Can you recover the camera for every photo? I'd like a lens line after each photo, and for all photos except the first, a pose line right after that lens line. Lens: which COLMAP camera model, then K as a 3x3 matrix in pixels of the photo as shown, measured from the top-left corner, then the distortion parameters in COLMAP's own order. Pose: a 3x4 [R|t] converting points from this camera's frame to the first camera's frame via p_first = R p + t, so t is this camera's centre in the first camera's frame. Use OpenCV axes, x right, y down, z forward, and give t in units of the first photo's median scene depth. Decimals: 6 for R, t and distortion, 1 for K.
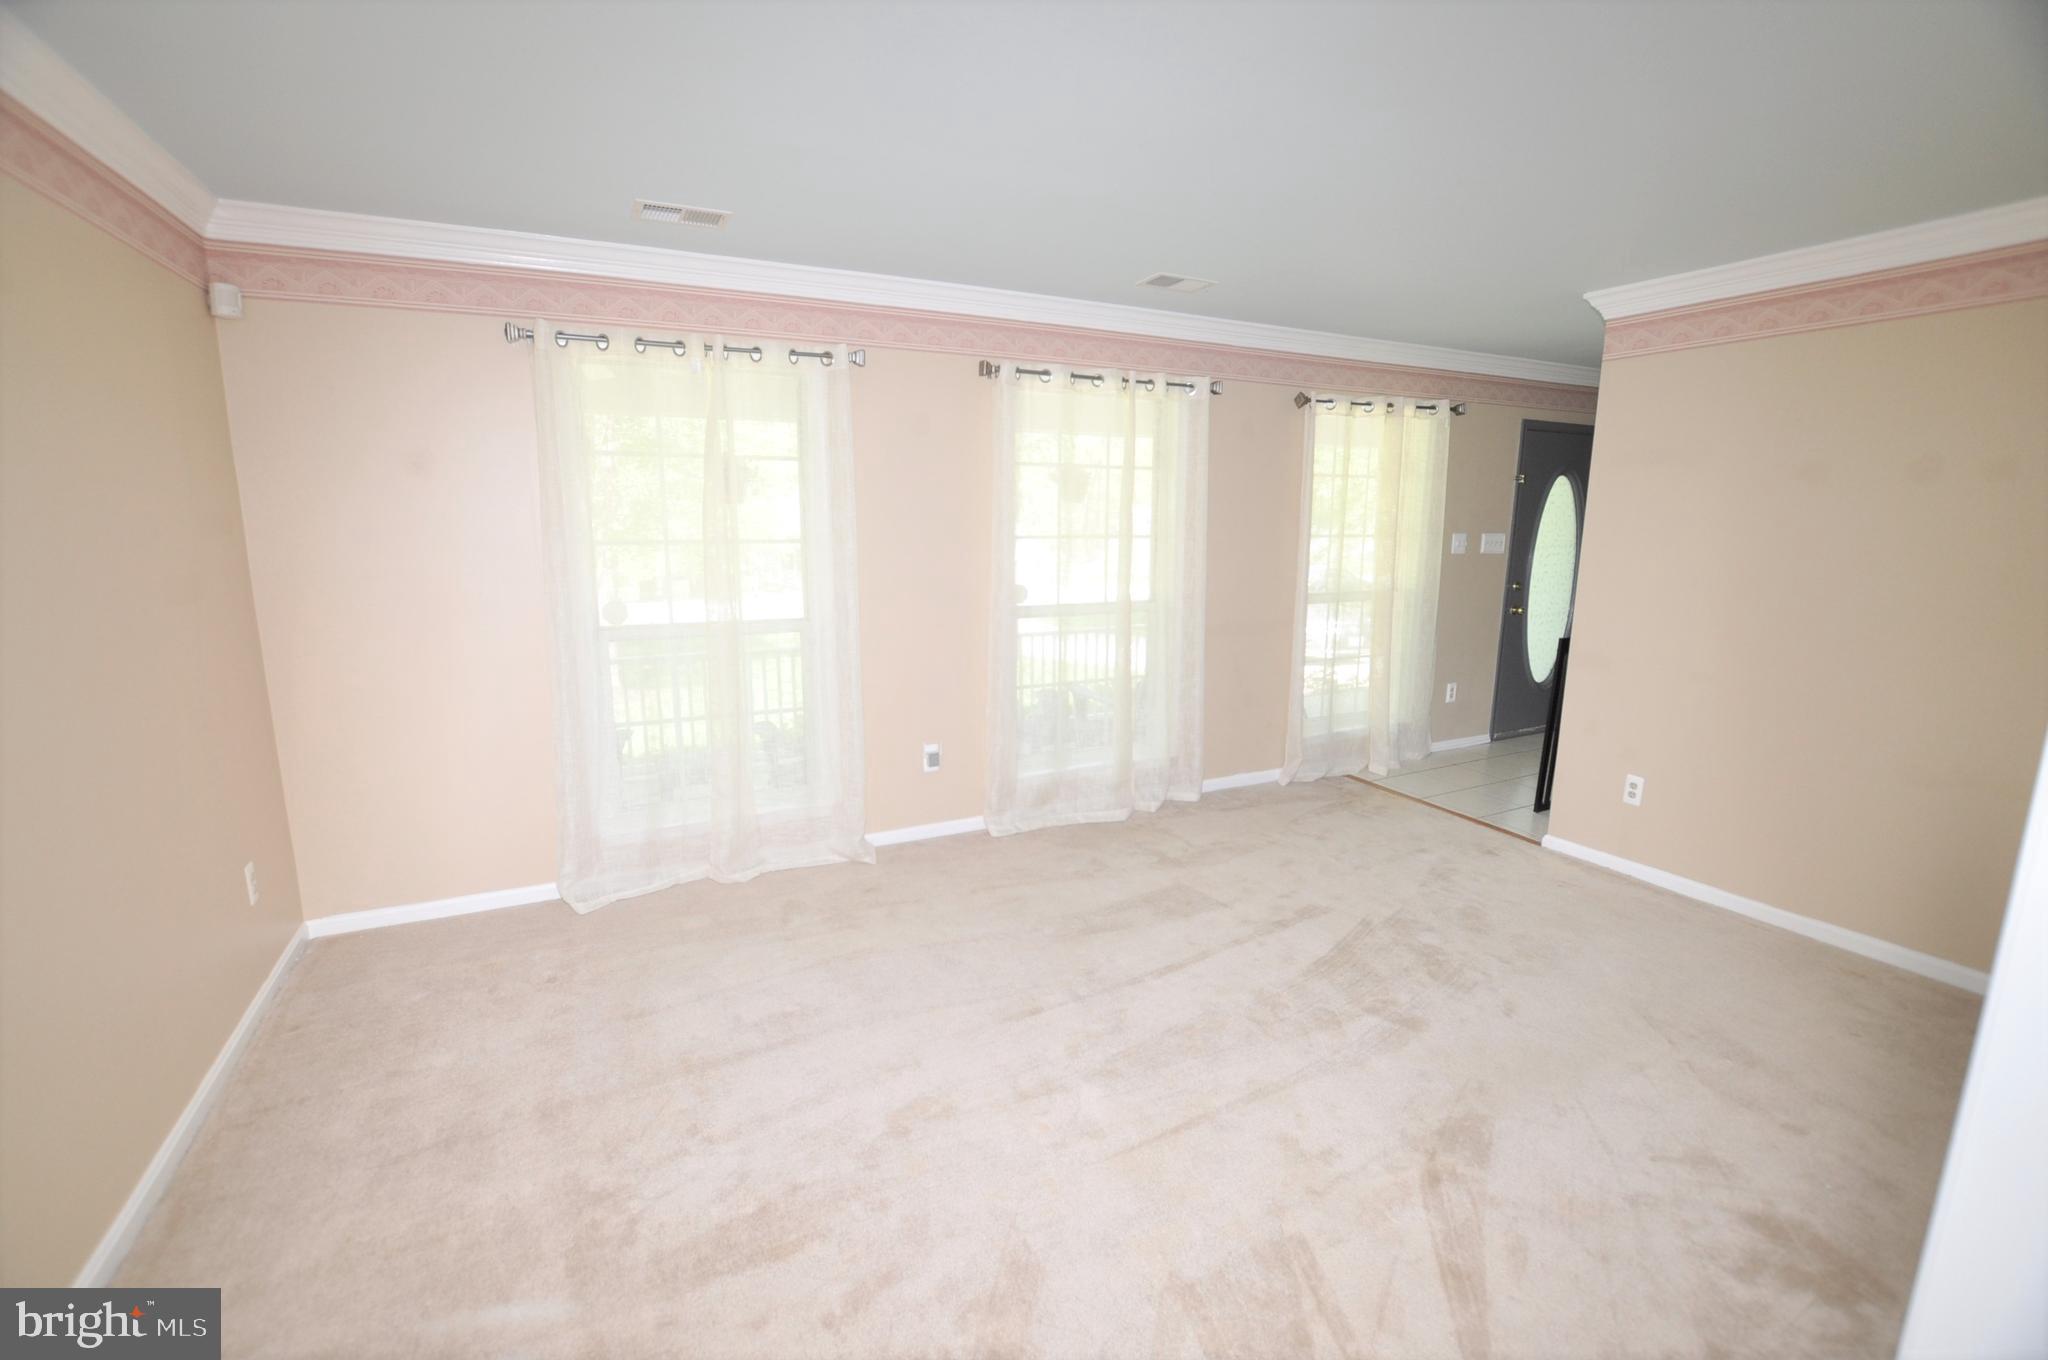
lens RADIAL K [[902.4, 0, 1017.9], [0, 902.4, 689.1], [0, 0, 1]] dist [-0.023676, 0.000428]
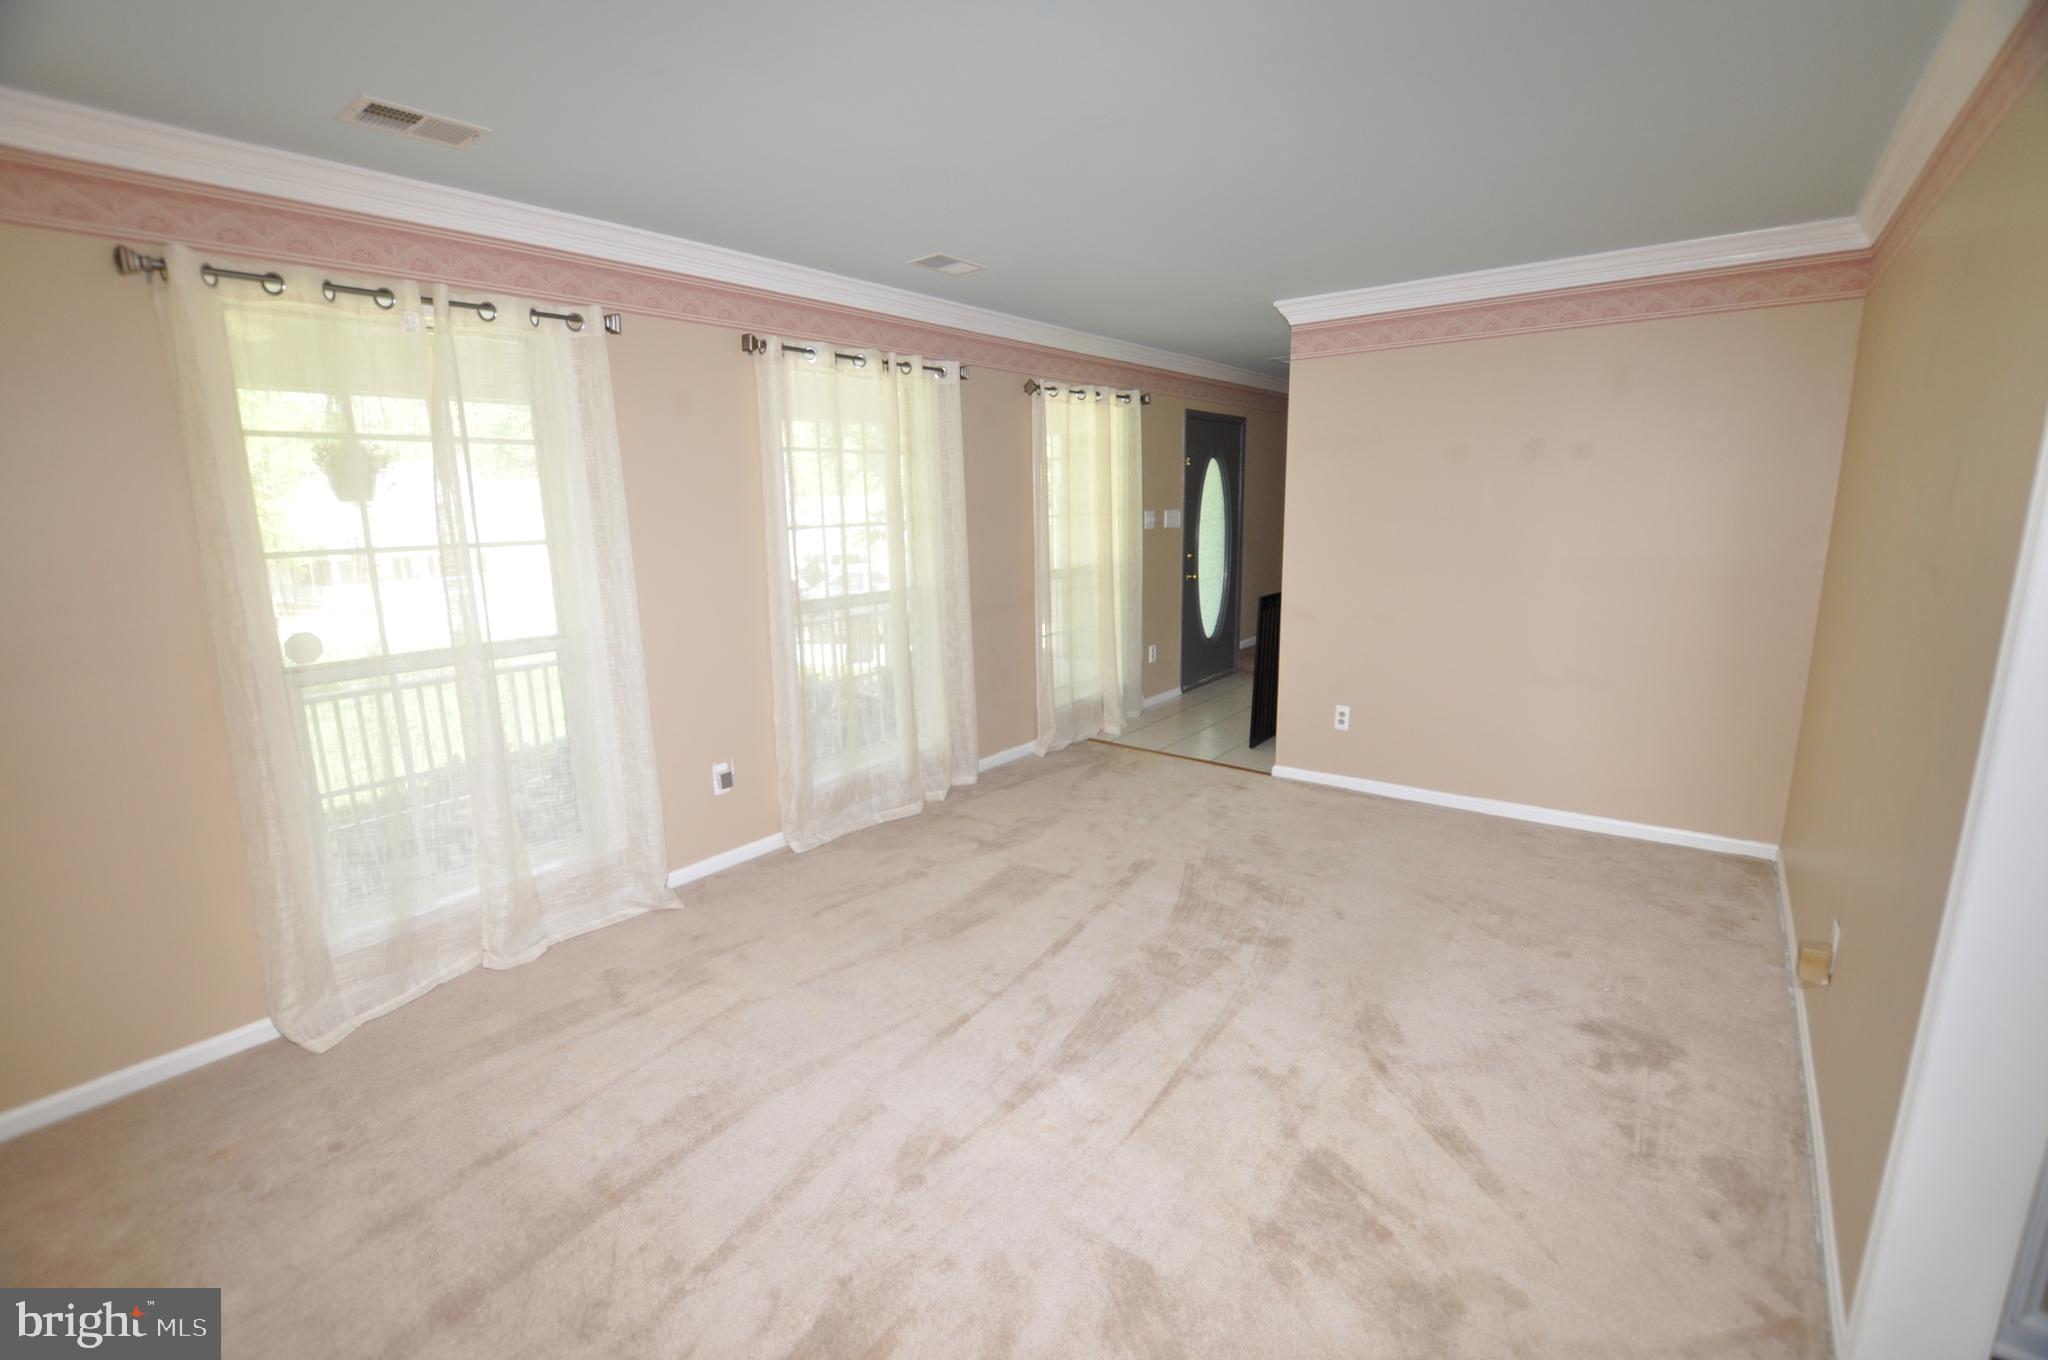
lens RADIAL K [[902.4, 0, 1017.9], [0, 902.4, 689.1], [0, 0, 1]] dist [-0.023676, 0.000428]
pose [[0.902908, -0.109171, 0.415739, -0.205552], [0.103754, 0.993963, 0.035677, -0.014455], [-0.417125, 0.010921, 0.908784, 0.071046]]
